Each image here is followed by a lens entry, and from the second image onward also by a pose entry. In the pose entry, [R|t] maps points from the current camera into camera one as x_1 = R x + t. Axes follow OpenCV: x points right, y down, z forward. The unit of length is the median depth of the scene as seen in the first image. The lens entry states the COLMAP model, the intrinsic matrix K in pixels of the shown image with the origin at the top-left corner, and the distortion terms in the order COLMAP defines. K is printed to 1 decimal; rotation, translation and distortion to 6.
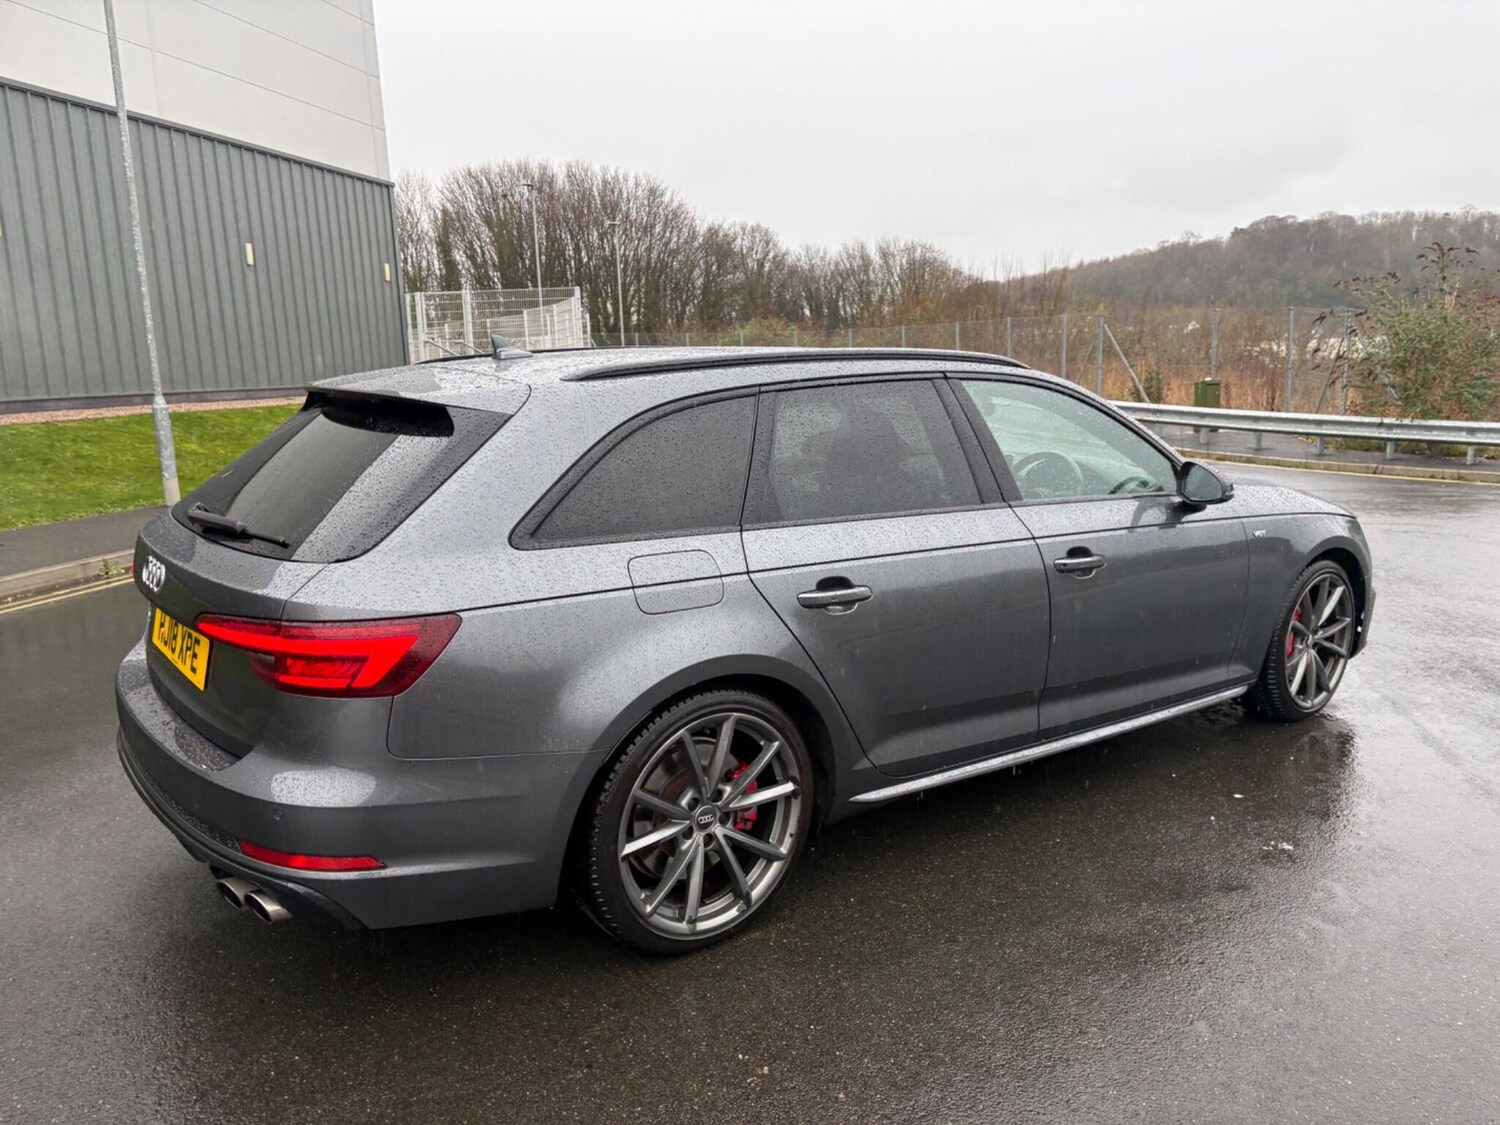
lens RADIAL K [[1124.1, 0, 742.7], [0, 1124.1, 559.5], [0, 0, 1]] dist [0.033550, -0.009927]
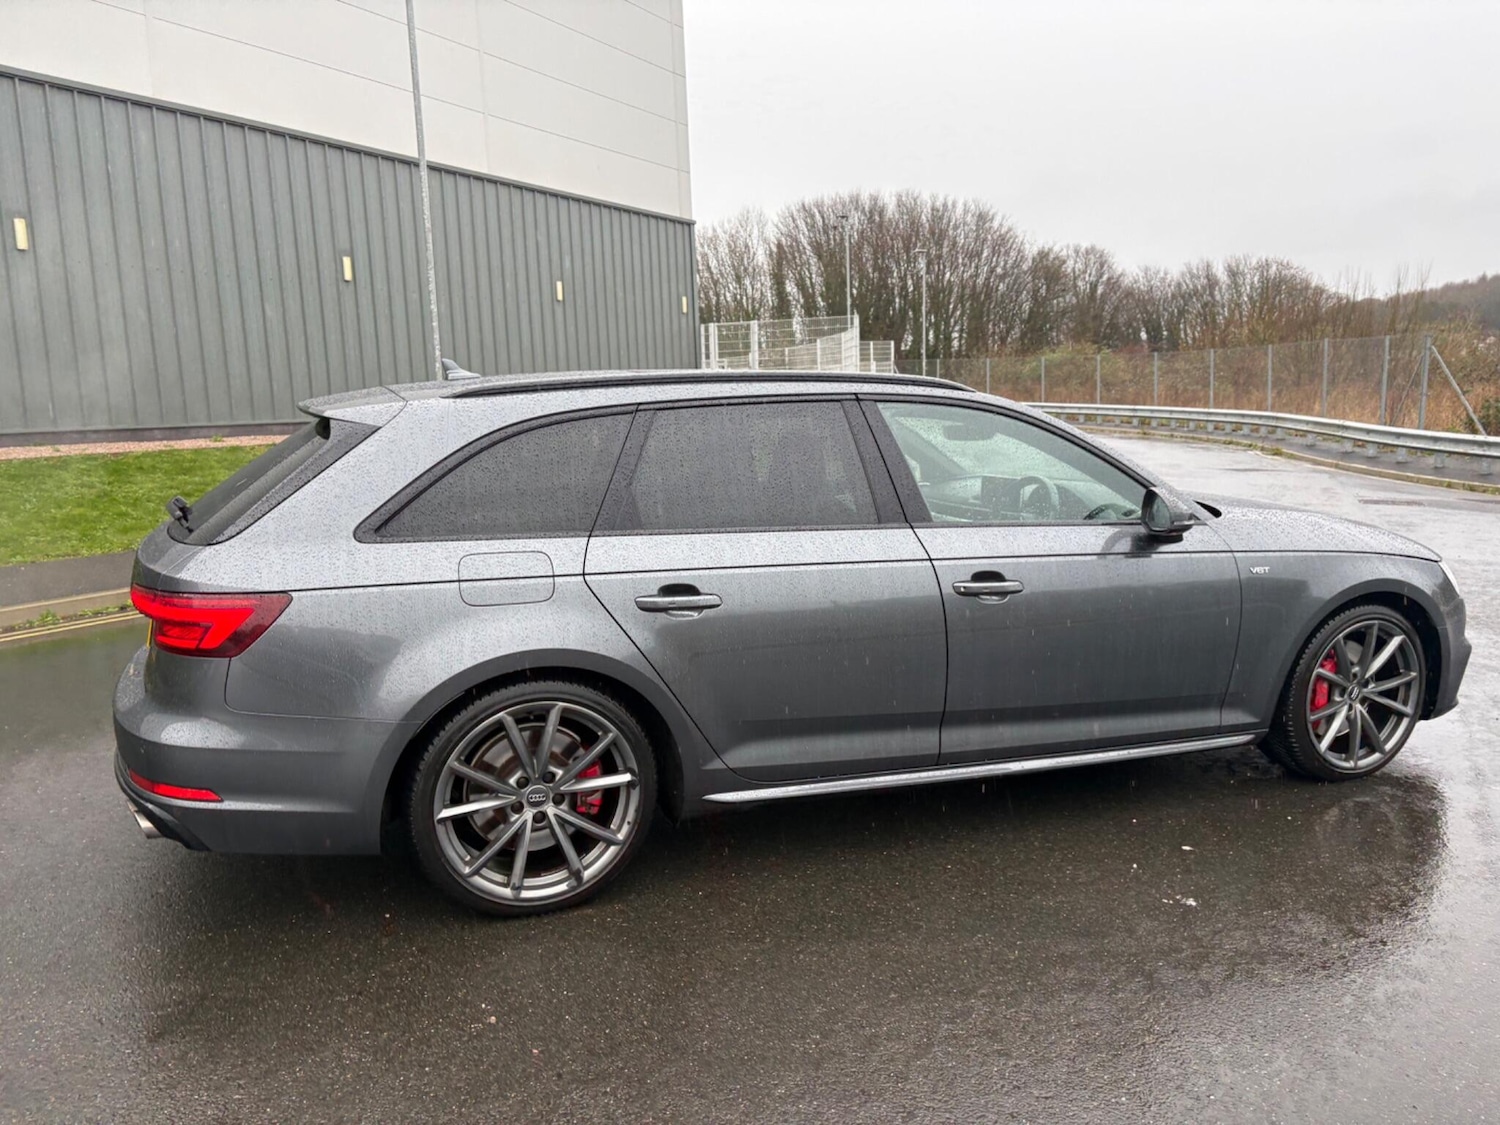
lens RADIAL K [[1120.8, 0, 750.0], [0, 1120.8, 562.5], [0, 0, 1]] dist [0.026571, -0.001517]
pose [[0.959516, 0.046148, -0.277848, 0.358830], [-0.051536, 0.998598, -0.012114, 0.003628], [0.276899, 0.025943, 0.960549, 0.000378]]
